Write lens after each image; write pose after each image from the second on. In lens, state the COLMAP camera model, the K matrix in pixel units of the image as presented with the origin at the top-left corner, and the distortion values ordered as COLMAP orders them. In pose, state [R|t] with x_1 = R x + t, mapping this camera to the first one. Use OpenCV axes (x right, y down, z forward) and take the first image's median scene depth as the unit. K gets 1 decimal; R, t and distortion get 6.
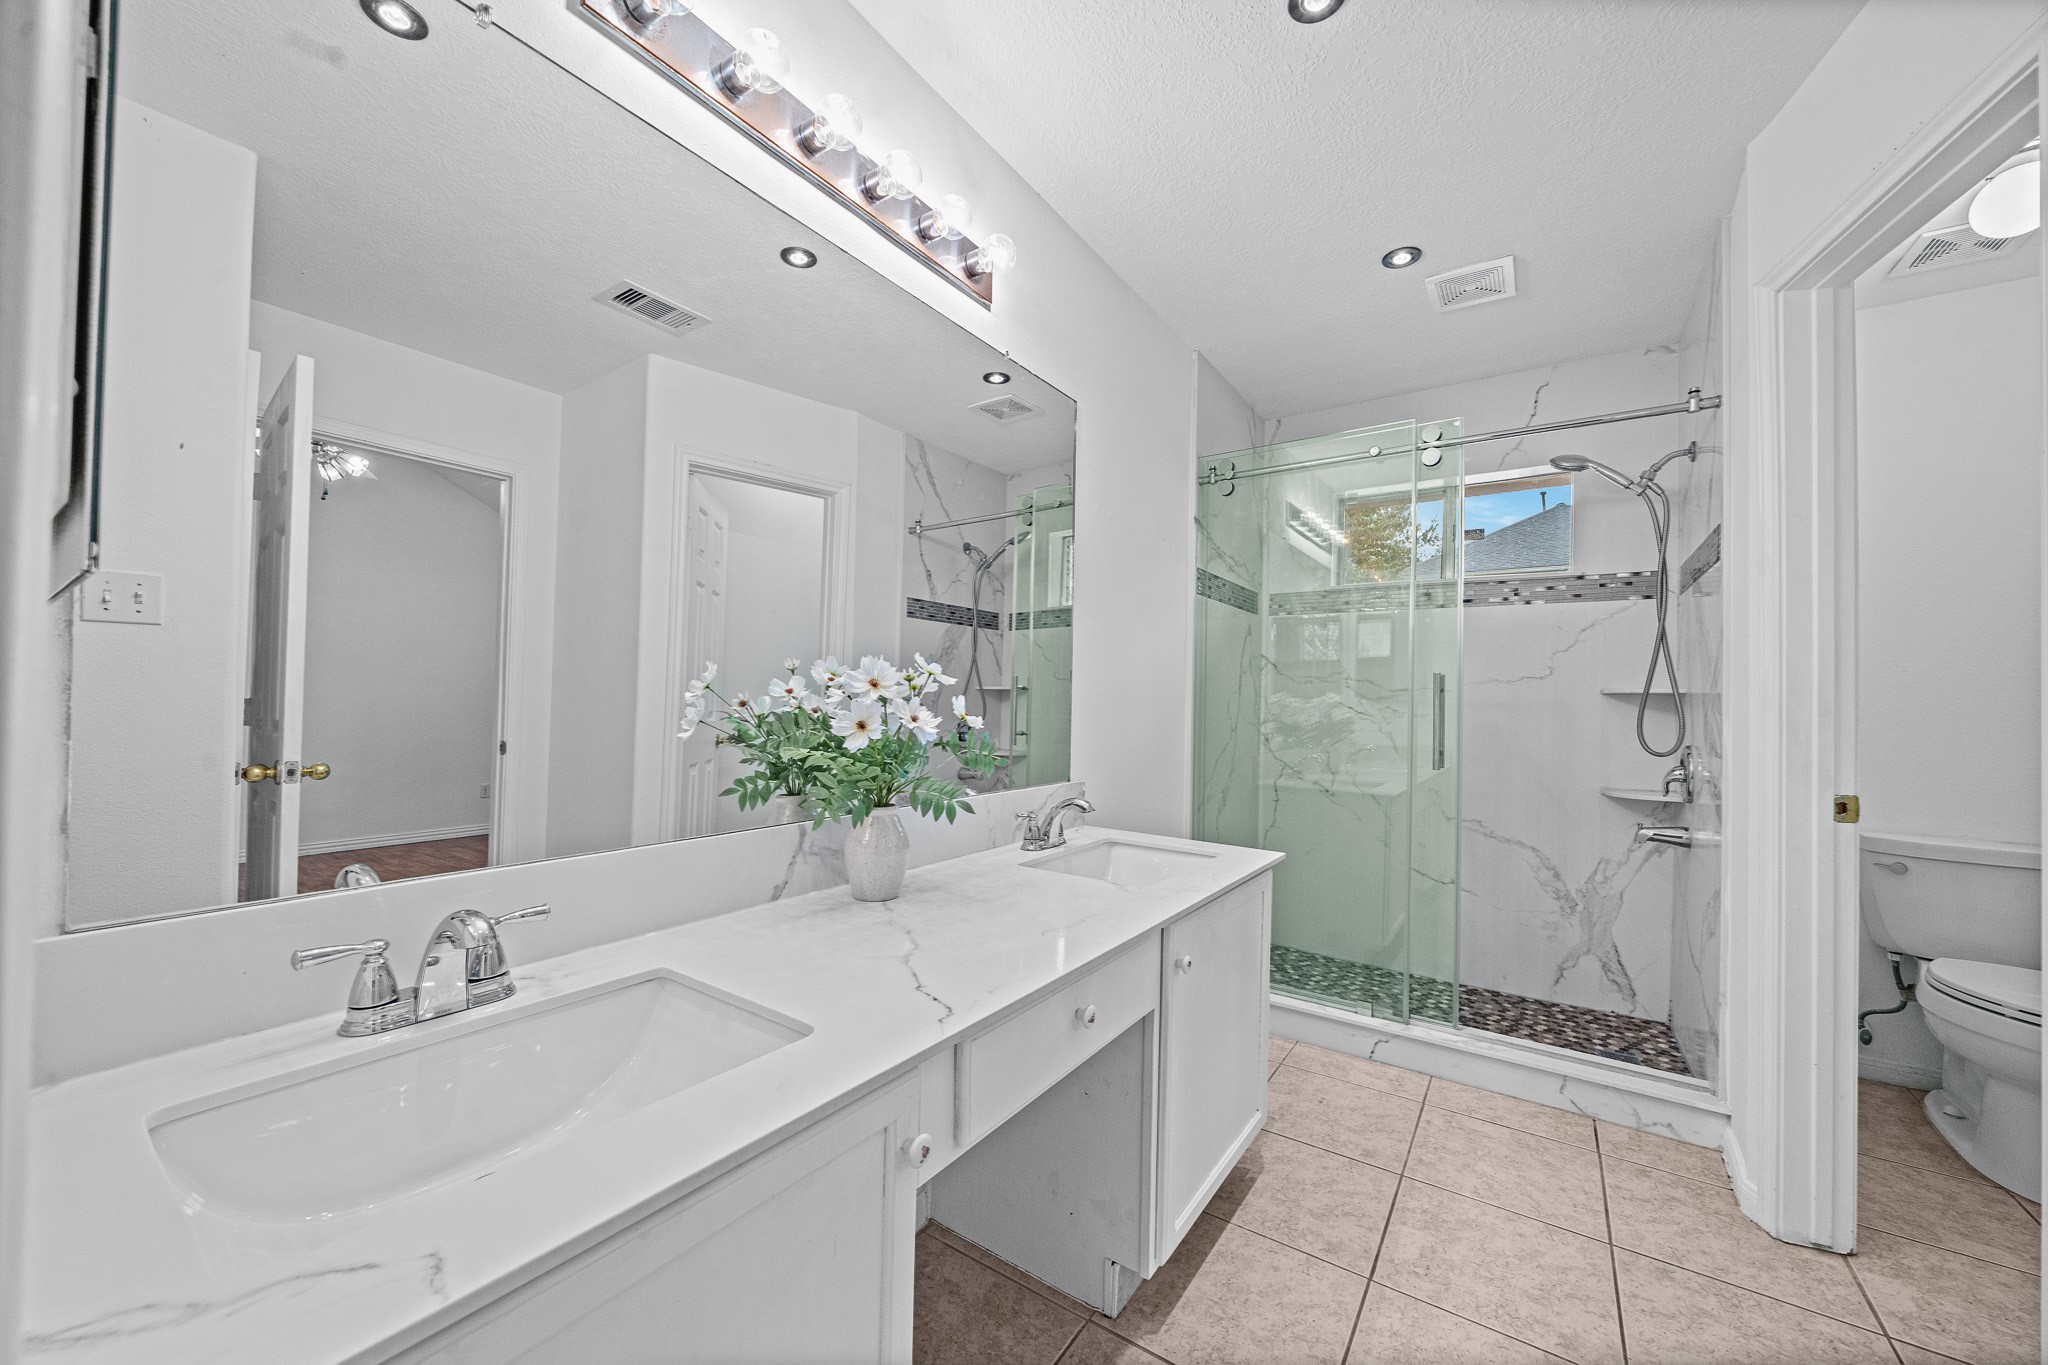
lens RADIAL K [[763.2, 0, 1028.0], [0, 763.2, 691.2], [0, 0, 1]] dist [0.000329, -0.001002]
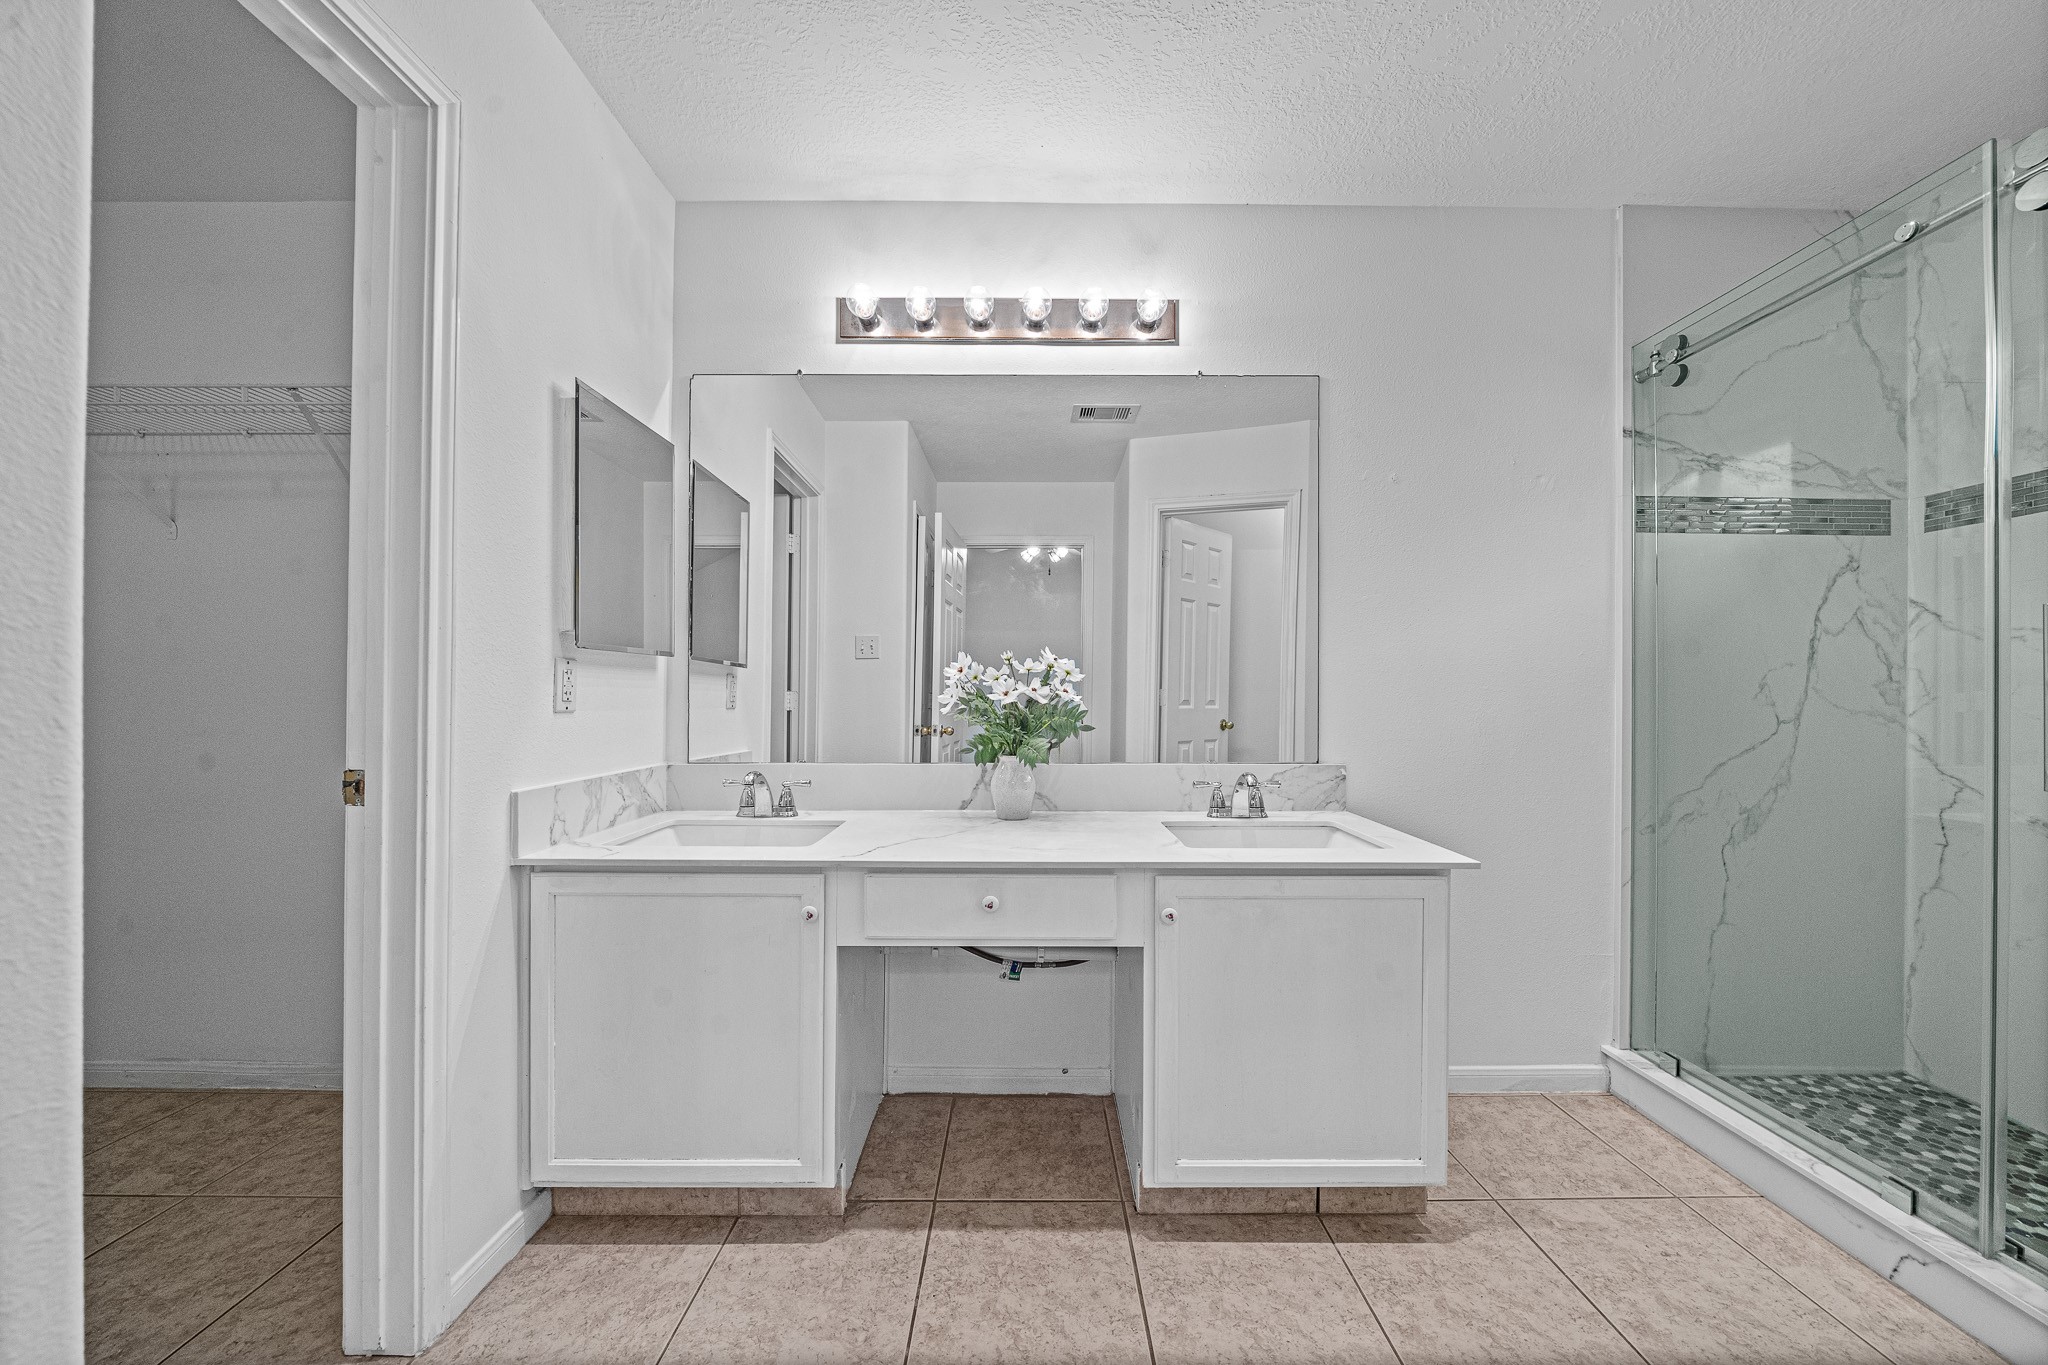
lens RADIAL K [[706.2, 0, 1017.2], [0, 706.2, 690.0], [0, 0, 1]] dist [-0.005608, -0.000450]
pose [[0.556059, -0.021773, -0.830857, 0.533787], [0.018488, 0.999733, -0.013825, 0.026401], [0.830937, -0.007673, 0.556314, 0.154422]]
